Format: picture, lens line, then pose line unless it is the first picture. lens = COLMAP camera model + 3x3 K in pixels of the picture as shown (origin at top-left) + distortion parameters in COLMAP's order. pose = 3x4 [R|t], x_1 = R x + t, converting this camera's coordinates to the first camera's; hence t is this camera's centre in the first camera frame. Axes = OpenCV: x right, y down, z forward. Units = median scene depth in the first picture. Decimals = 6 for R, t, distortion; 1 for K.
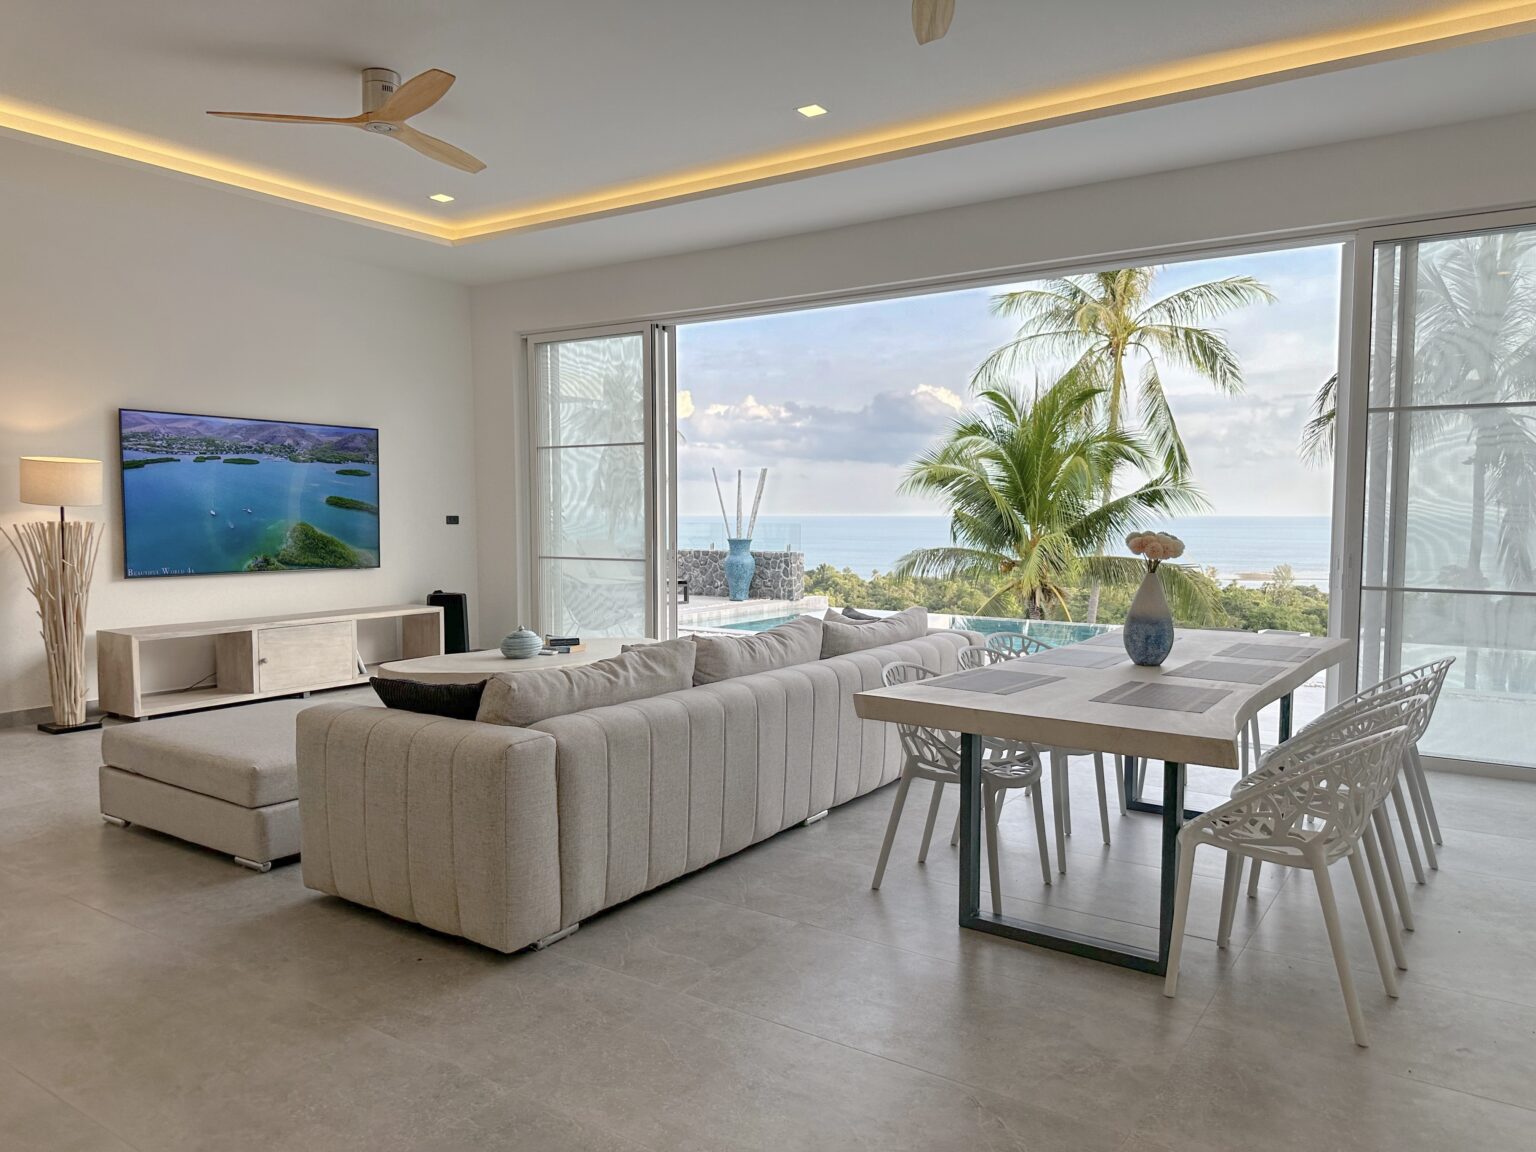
lens RADIAL K [[1072.4, 0, 768.0], [0, 1072.4, 576.0], [0, 0, 1]] dist [0.108824, -0.132023]
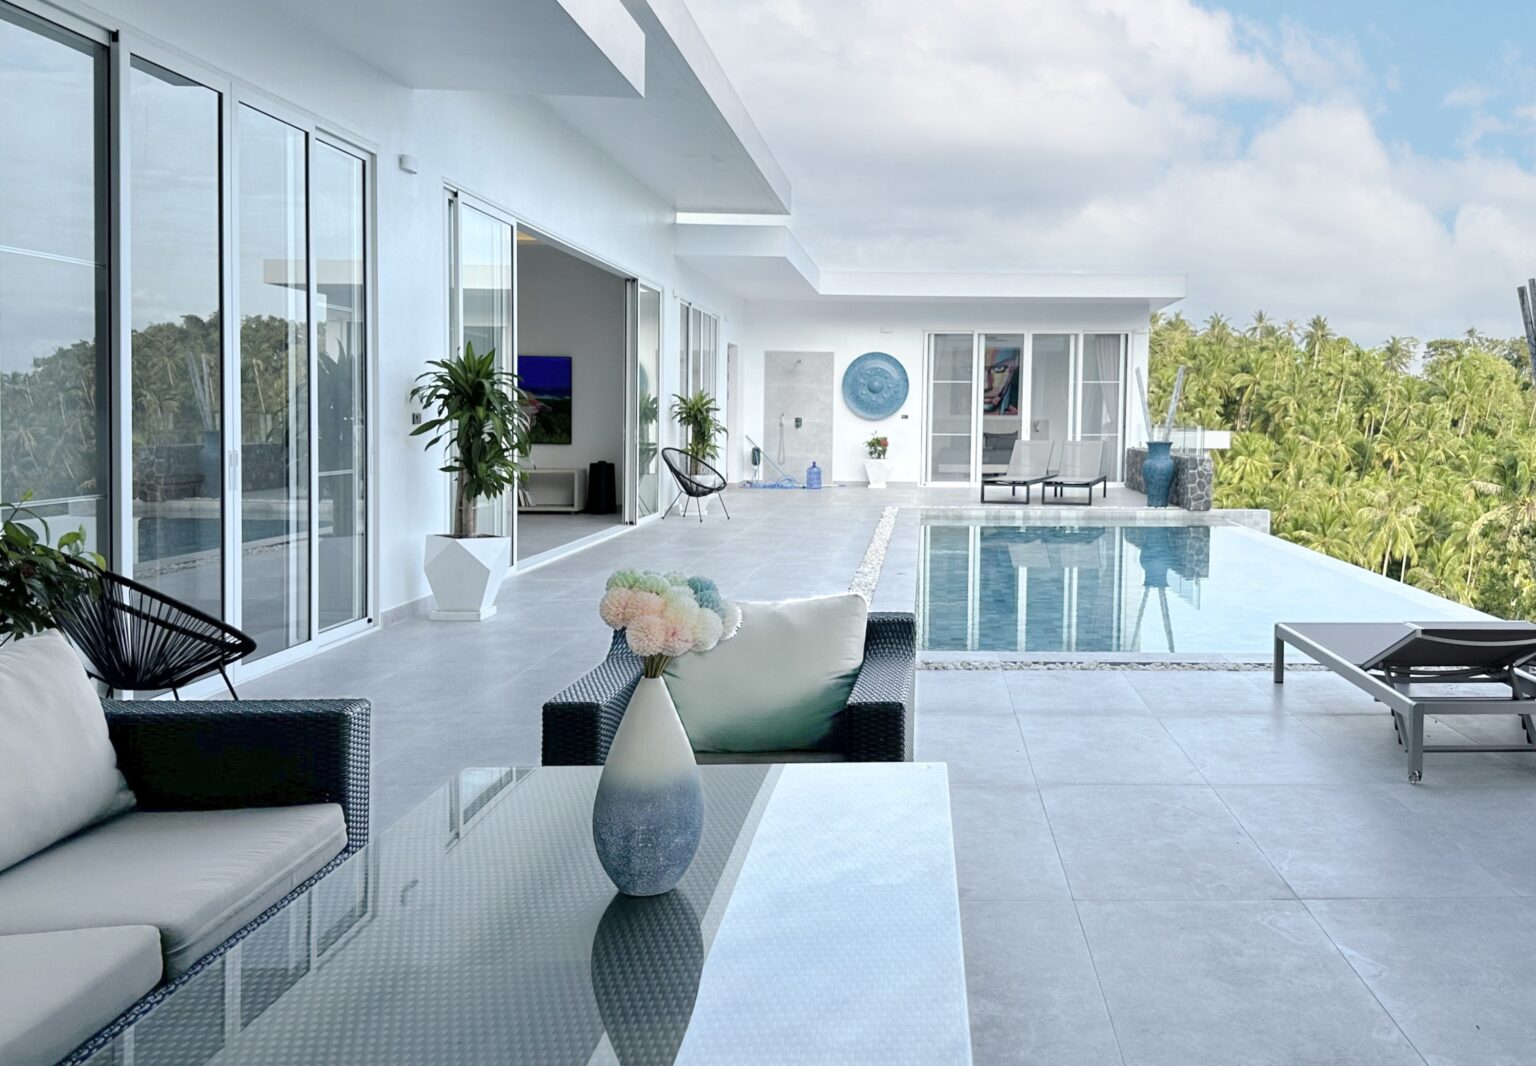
lens RADIAL K [[1374.5, 0, 768.0], [0, 1374.5, 533.0], [0, 0, 1]] dist [-0.004281, -0.005504]
pose [[0.588650, 0.071303, -0.805237, 2.282812], [-0.058758, 0.997242, 0.045352, 0.031958], [0.806250, 0.020618, 0.591216, 0.085545]]
